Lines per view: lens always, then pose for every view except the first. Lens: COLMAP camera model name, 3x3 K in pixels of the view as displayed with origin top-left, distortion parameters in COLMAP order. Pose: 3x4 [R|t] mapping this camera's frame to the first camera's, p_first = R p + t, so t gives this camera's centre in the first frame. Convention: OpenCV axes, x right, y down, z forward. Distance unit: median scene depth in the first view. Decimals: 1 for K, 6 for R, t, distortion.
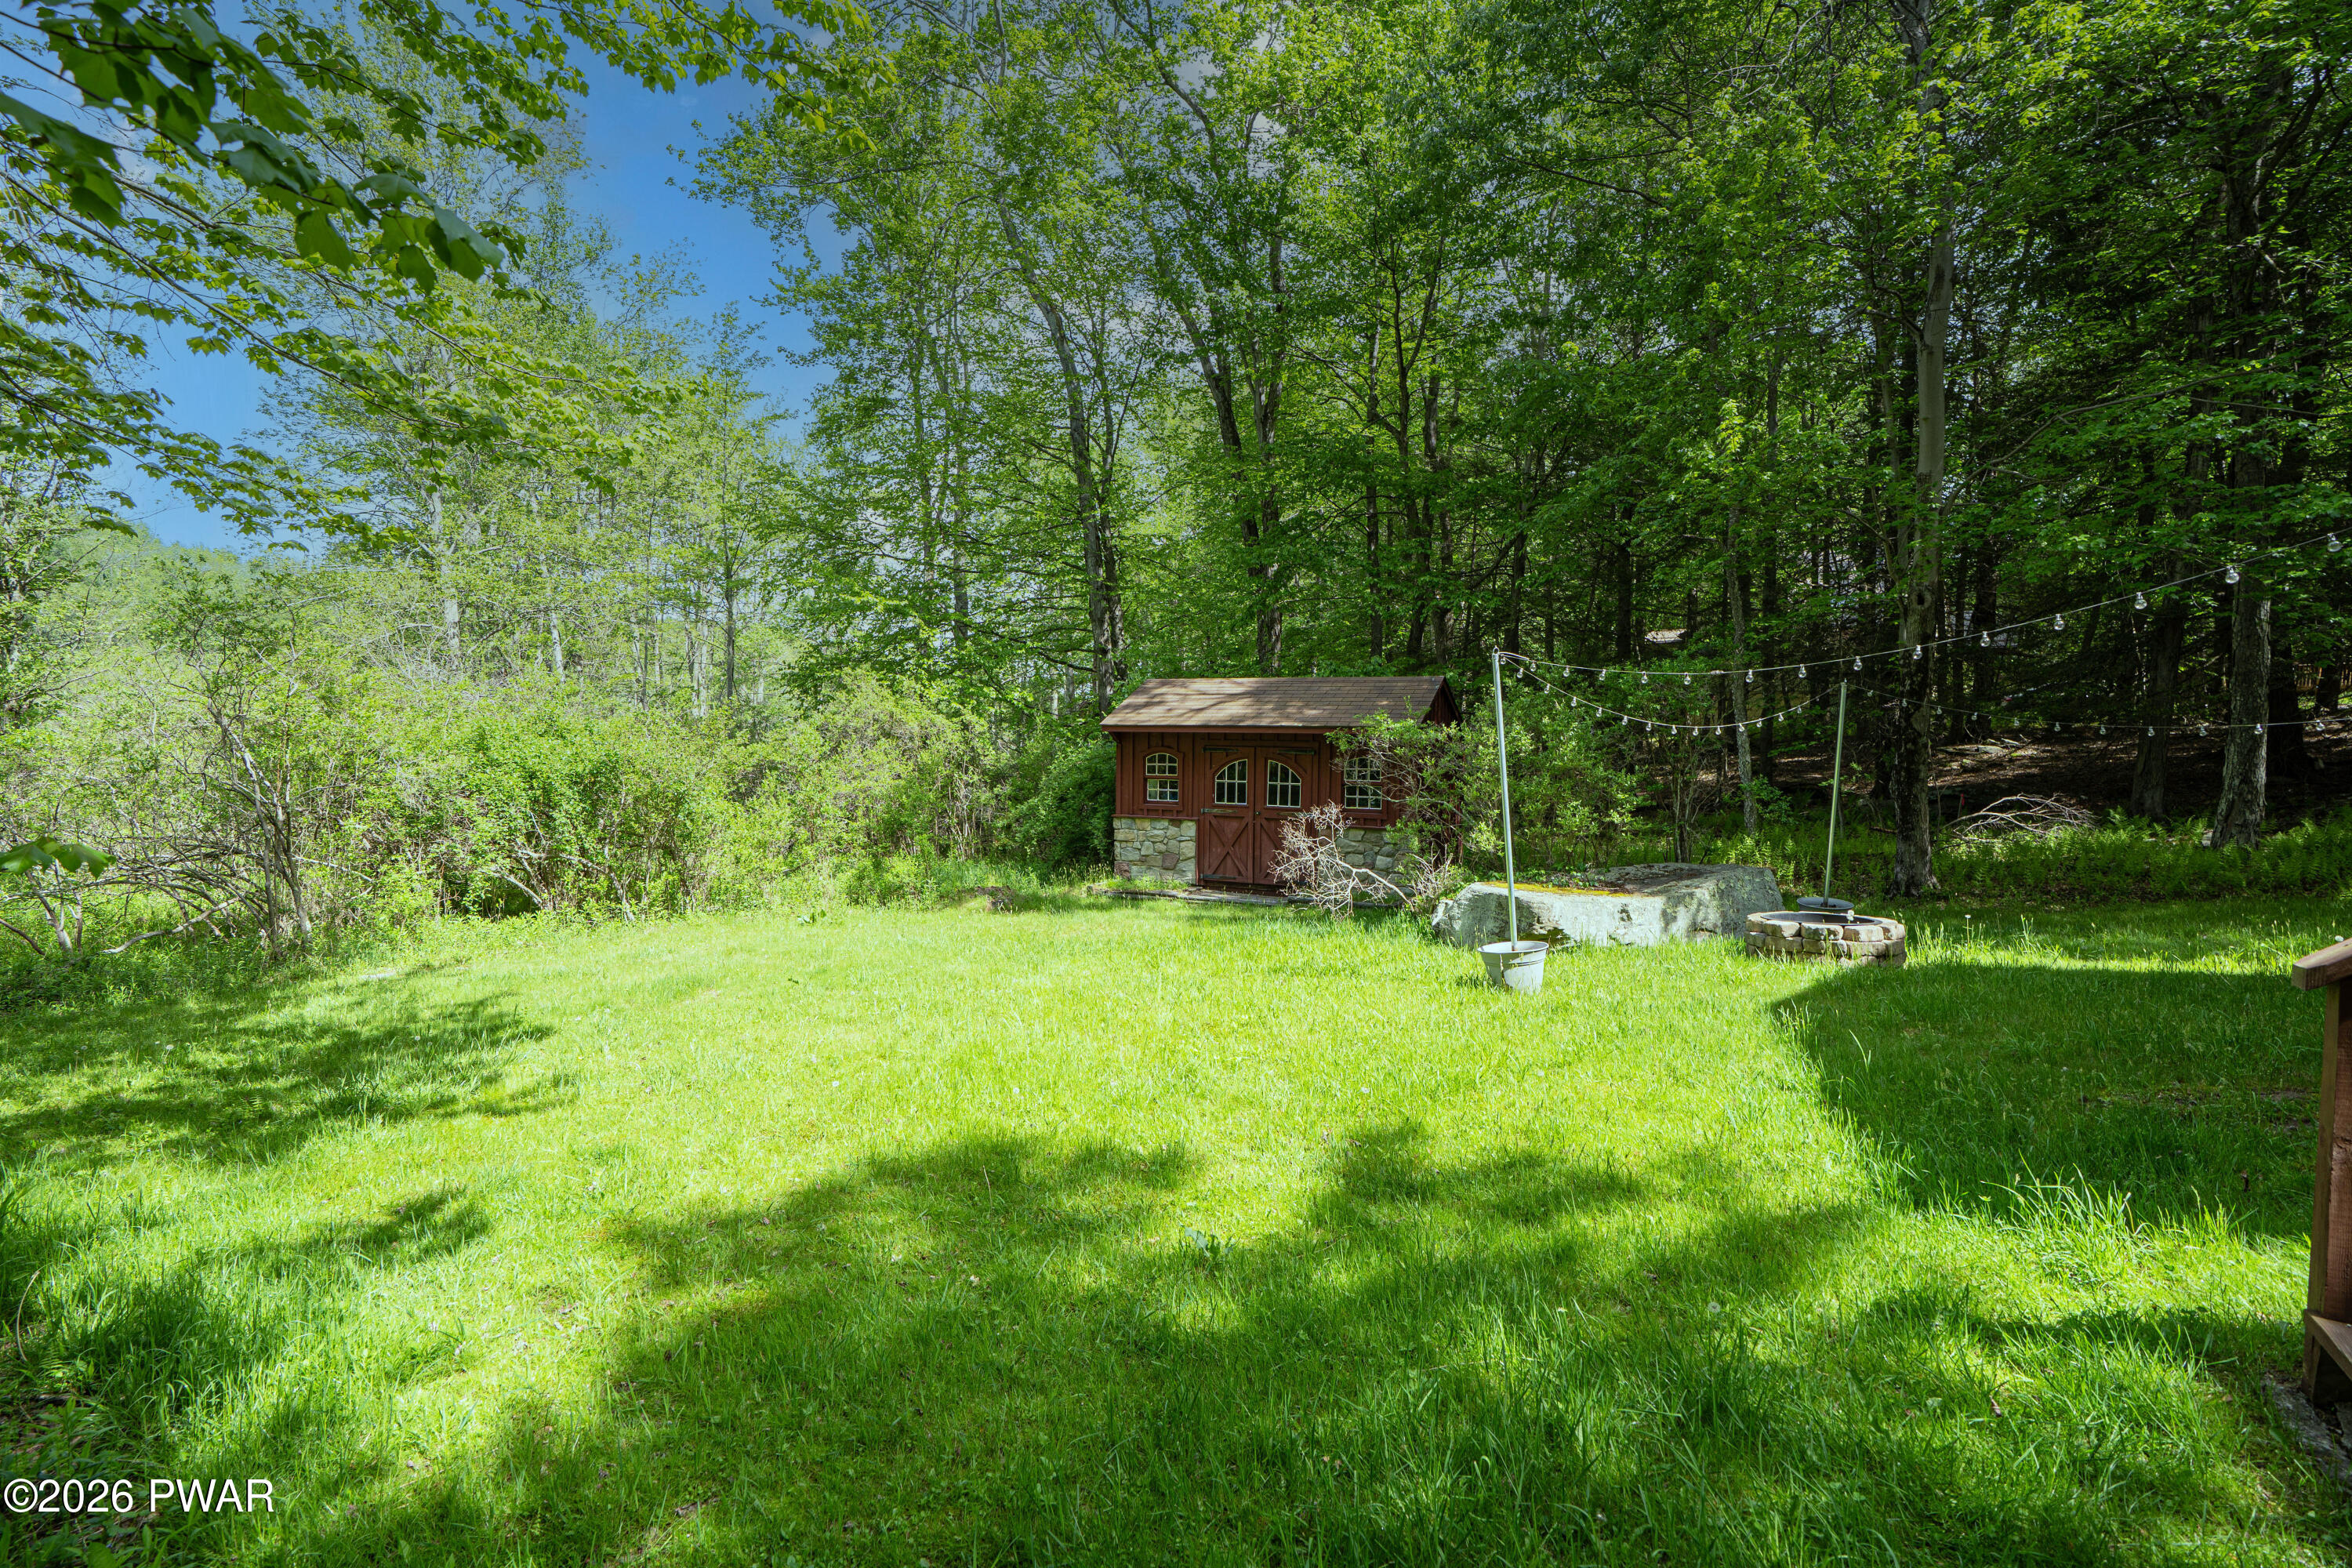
lens RADIAL K [[1102.5, 0, 1176.0], [0, 1102.5, 784.0], [0, 0, 1]] dist [-0.061008, 0.029334]
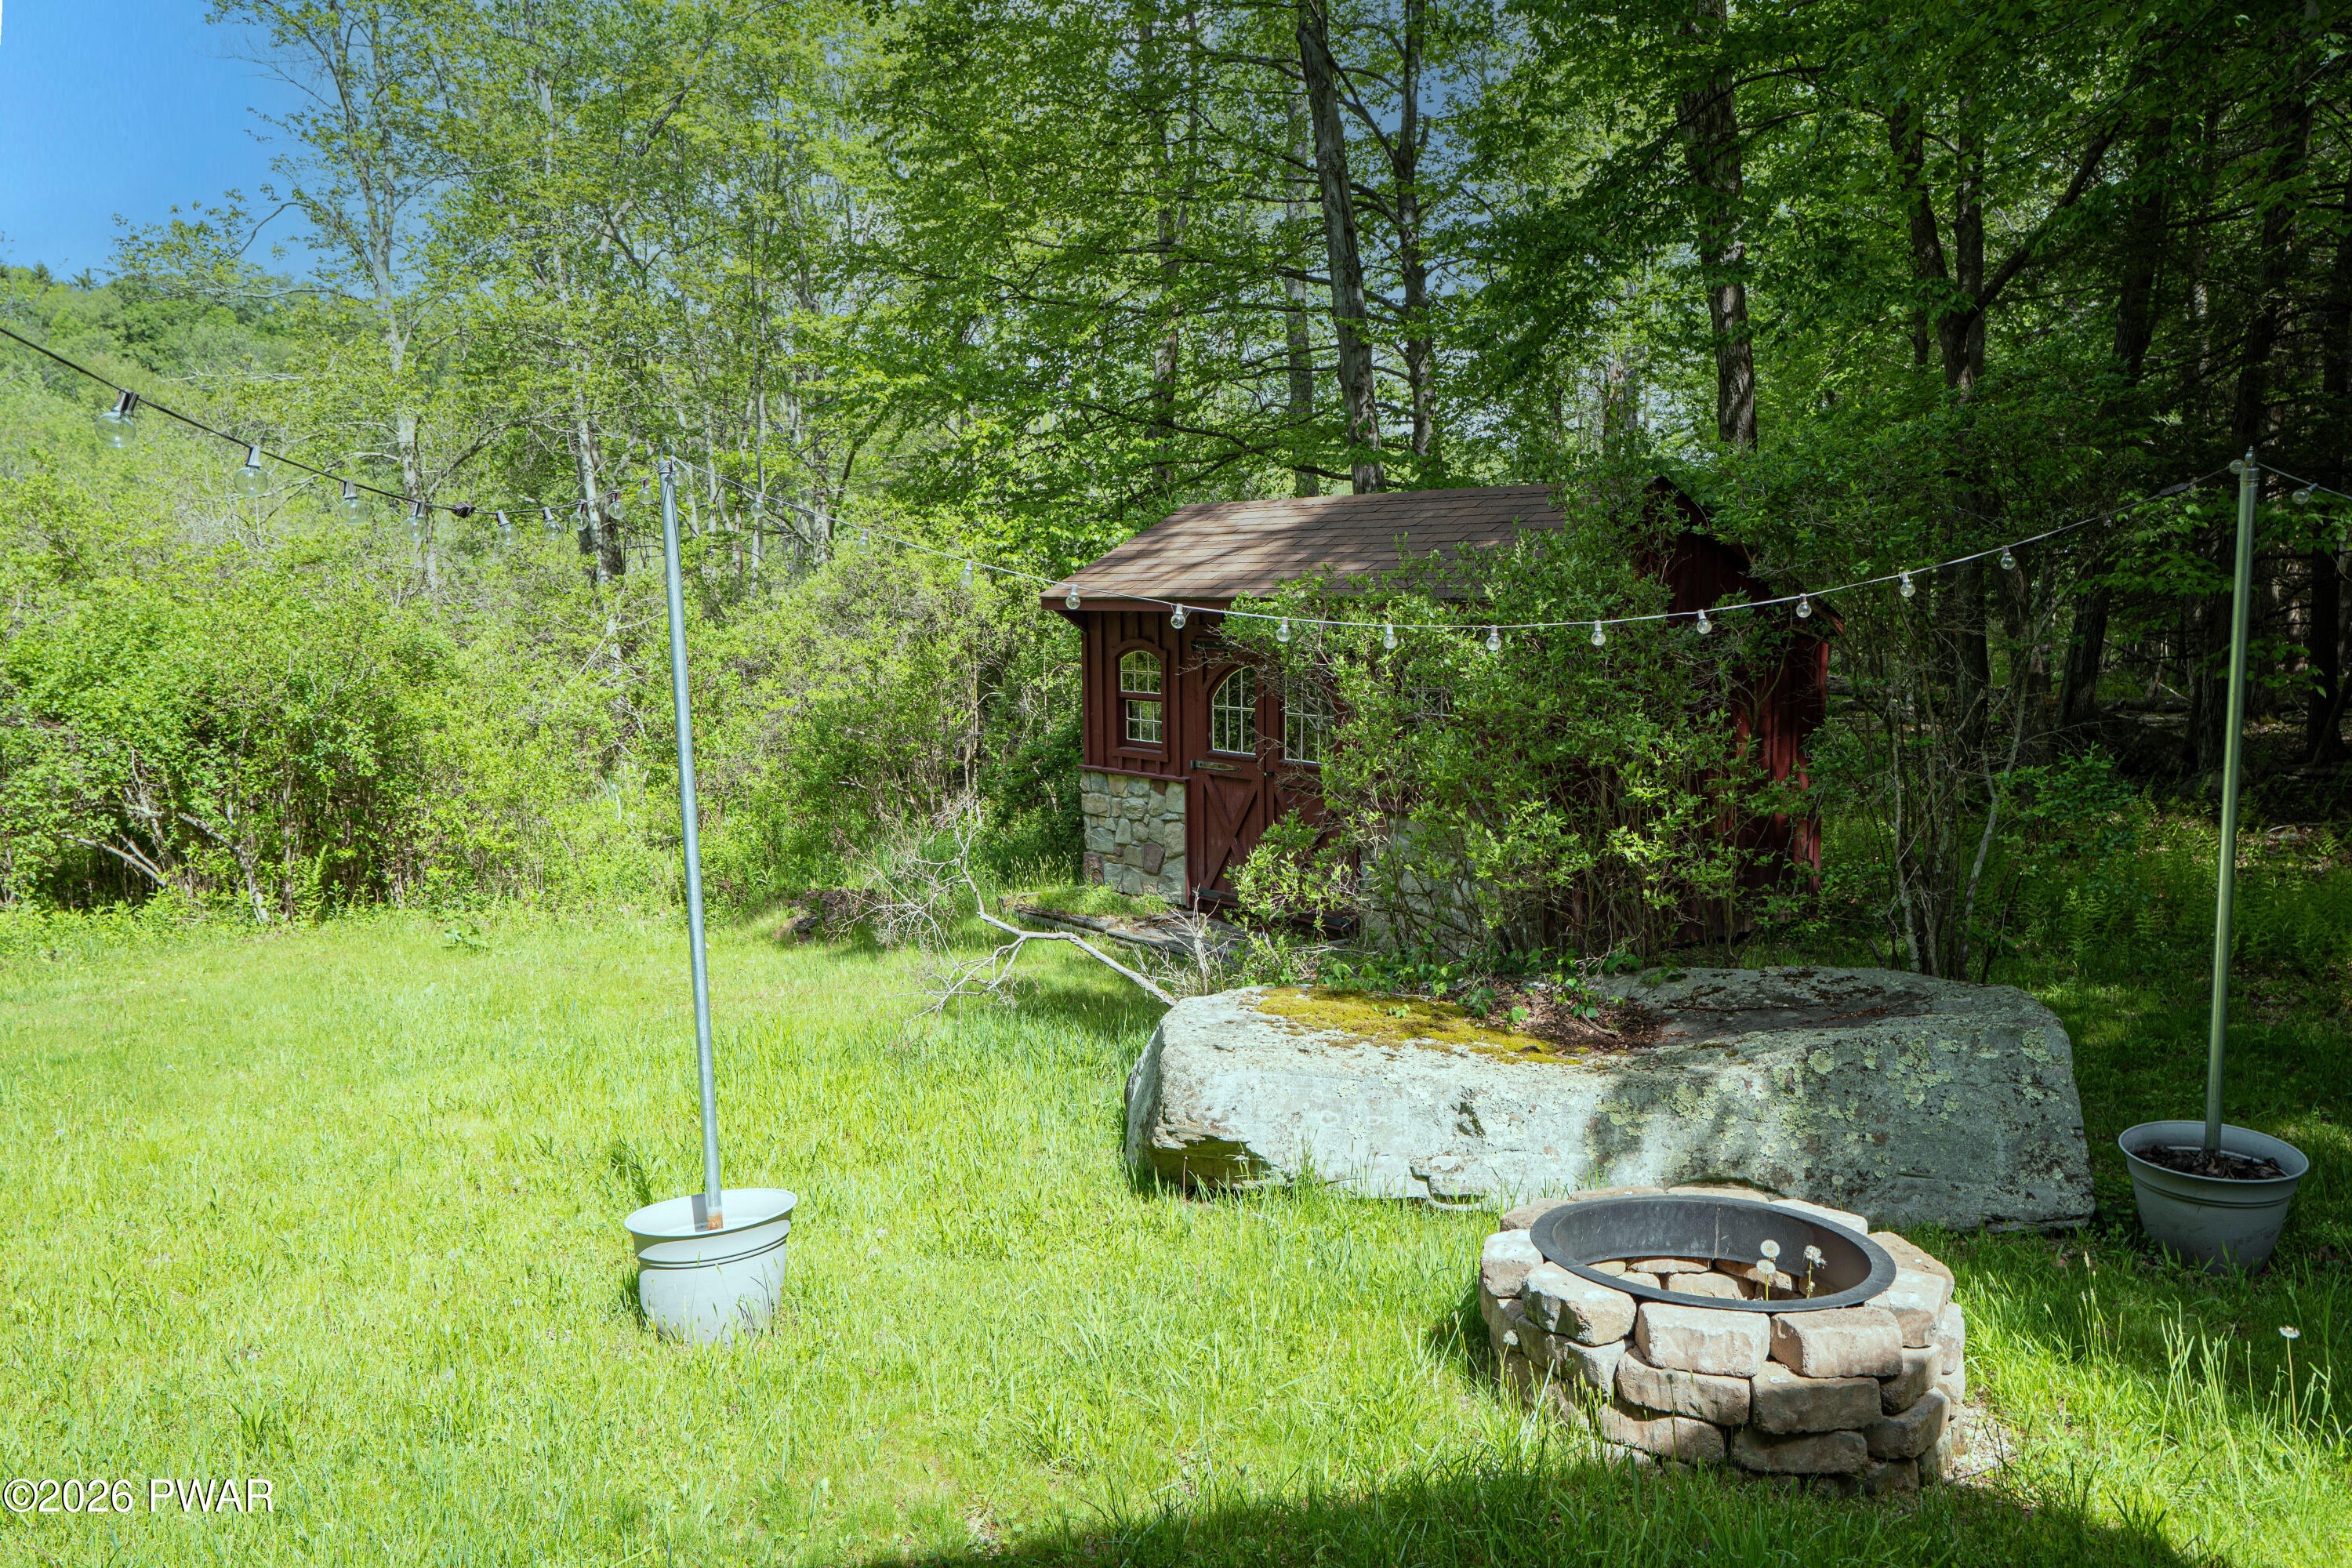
lens RADIAL K [[1773.8, 0, 1176.0], [0, 1773.8, 784.0], [0, 0, 1]] dist [0.003883, 0.069136]
pose [[0.903299, 0.032551, -0.427774, 0.380047], [-0.003317, 0.997617, 0.068908, -0.023691], [0.428998, -0.060826, 0.901255, 0.270996]]
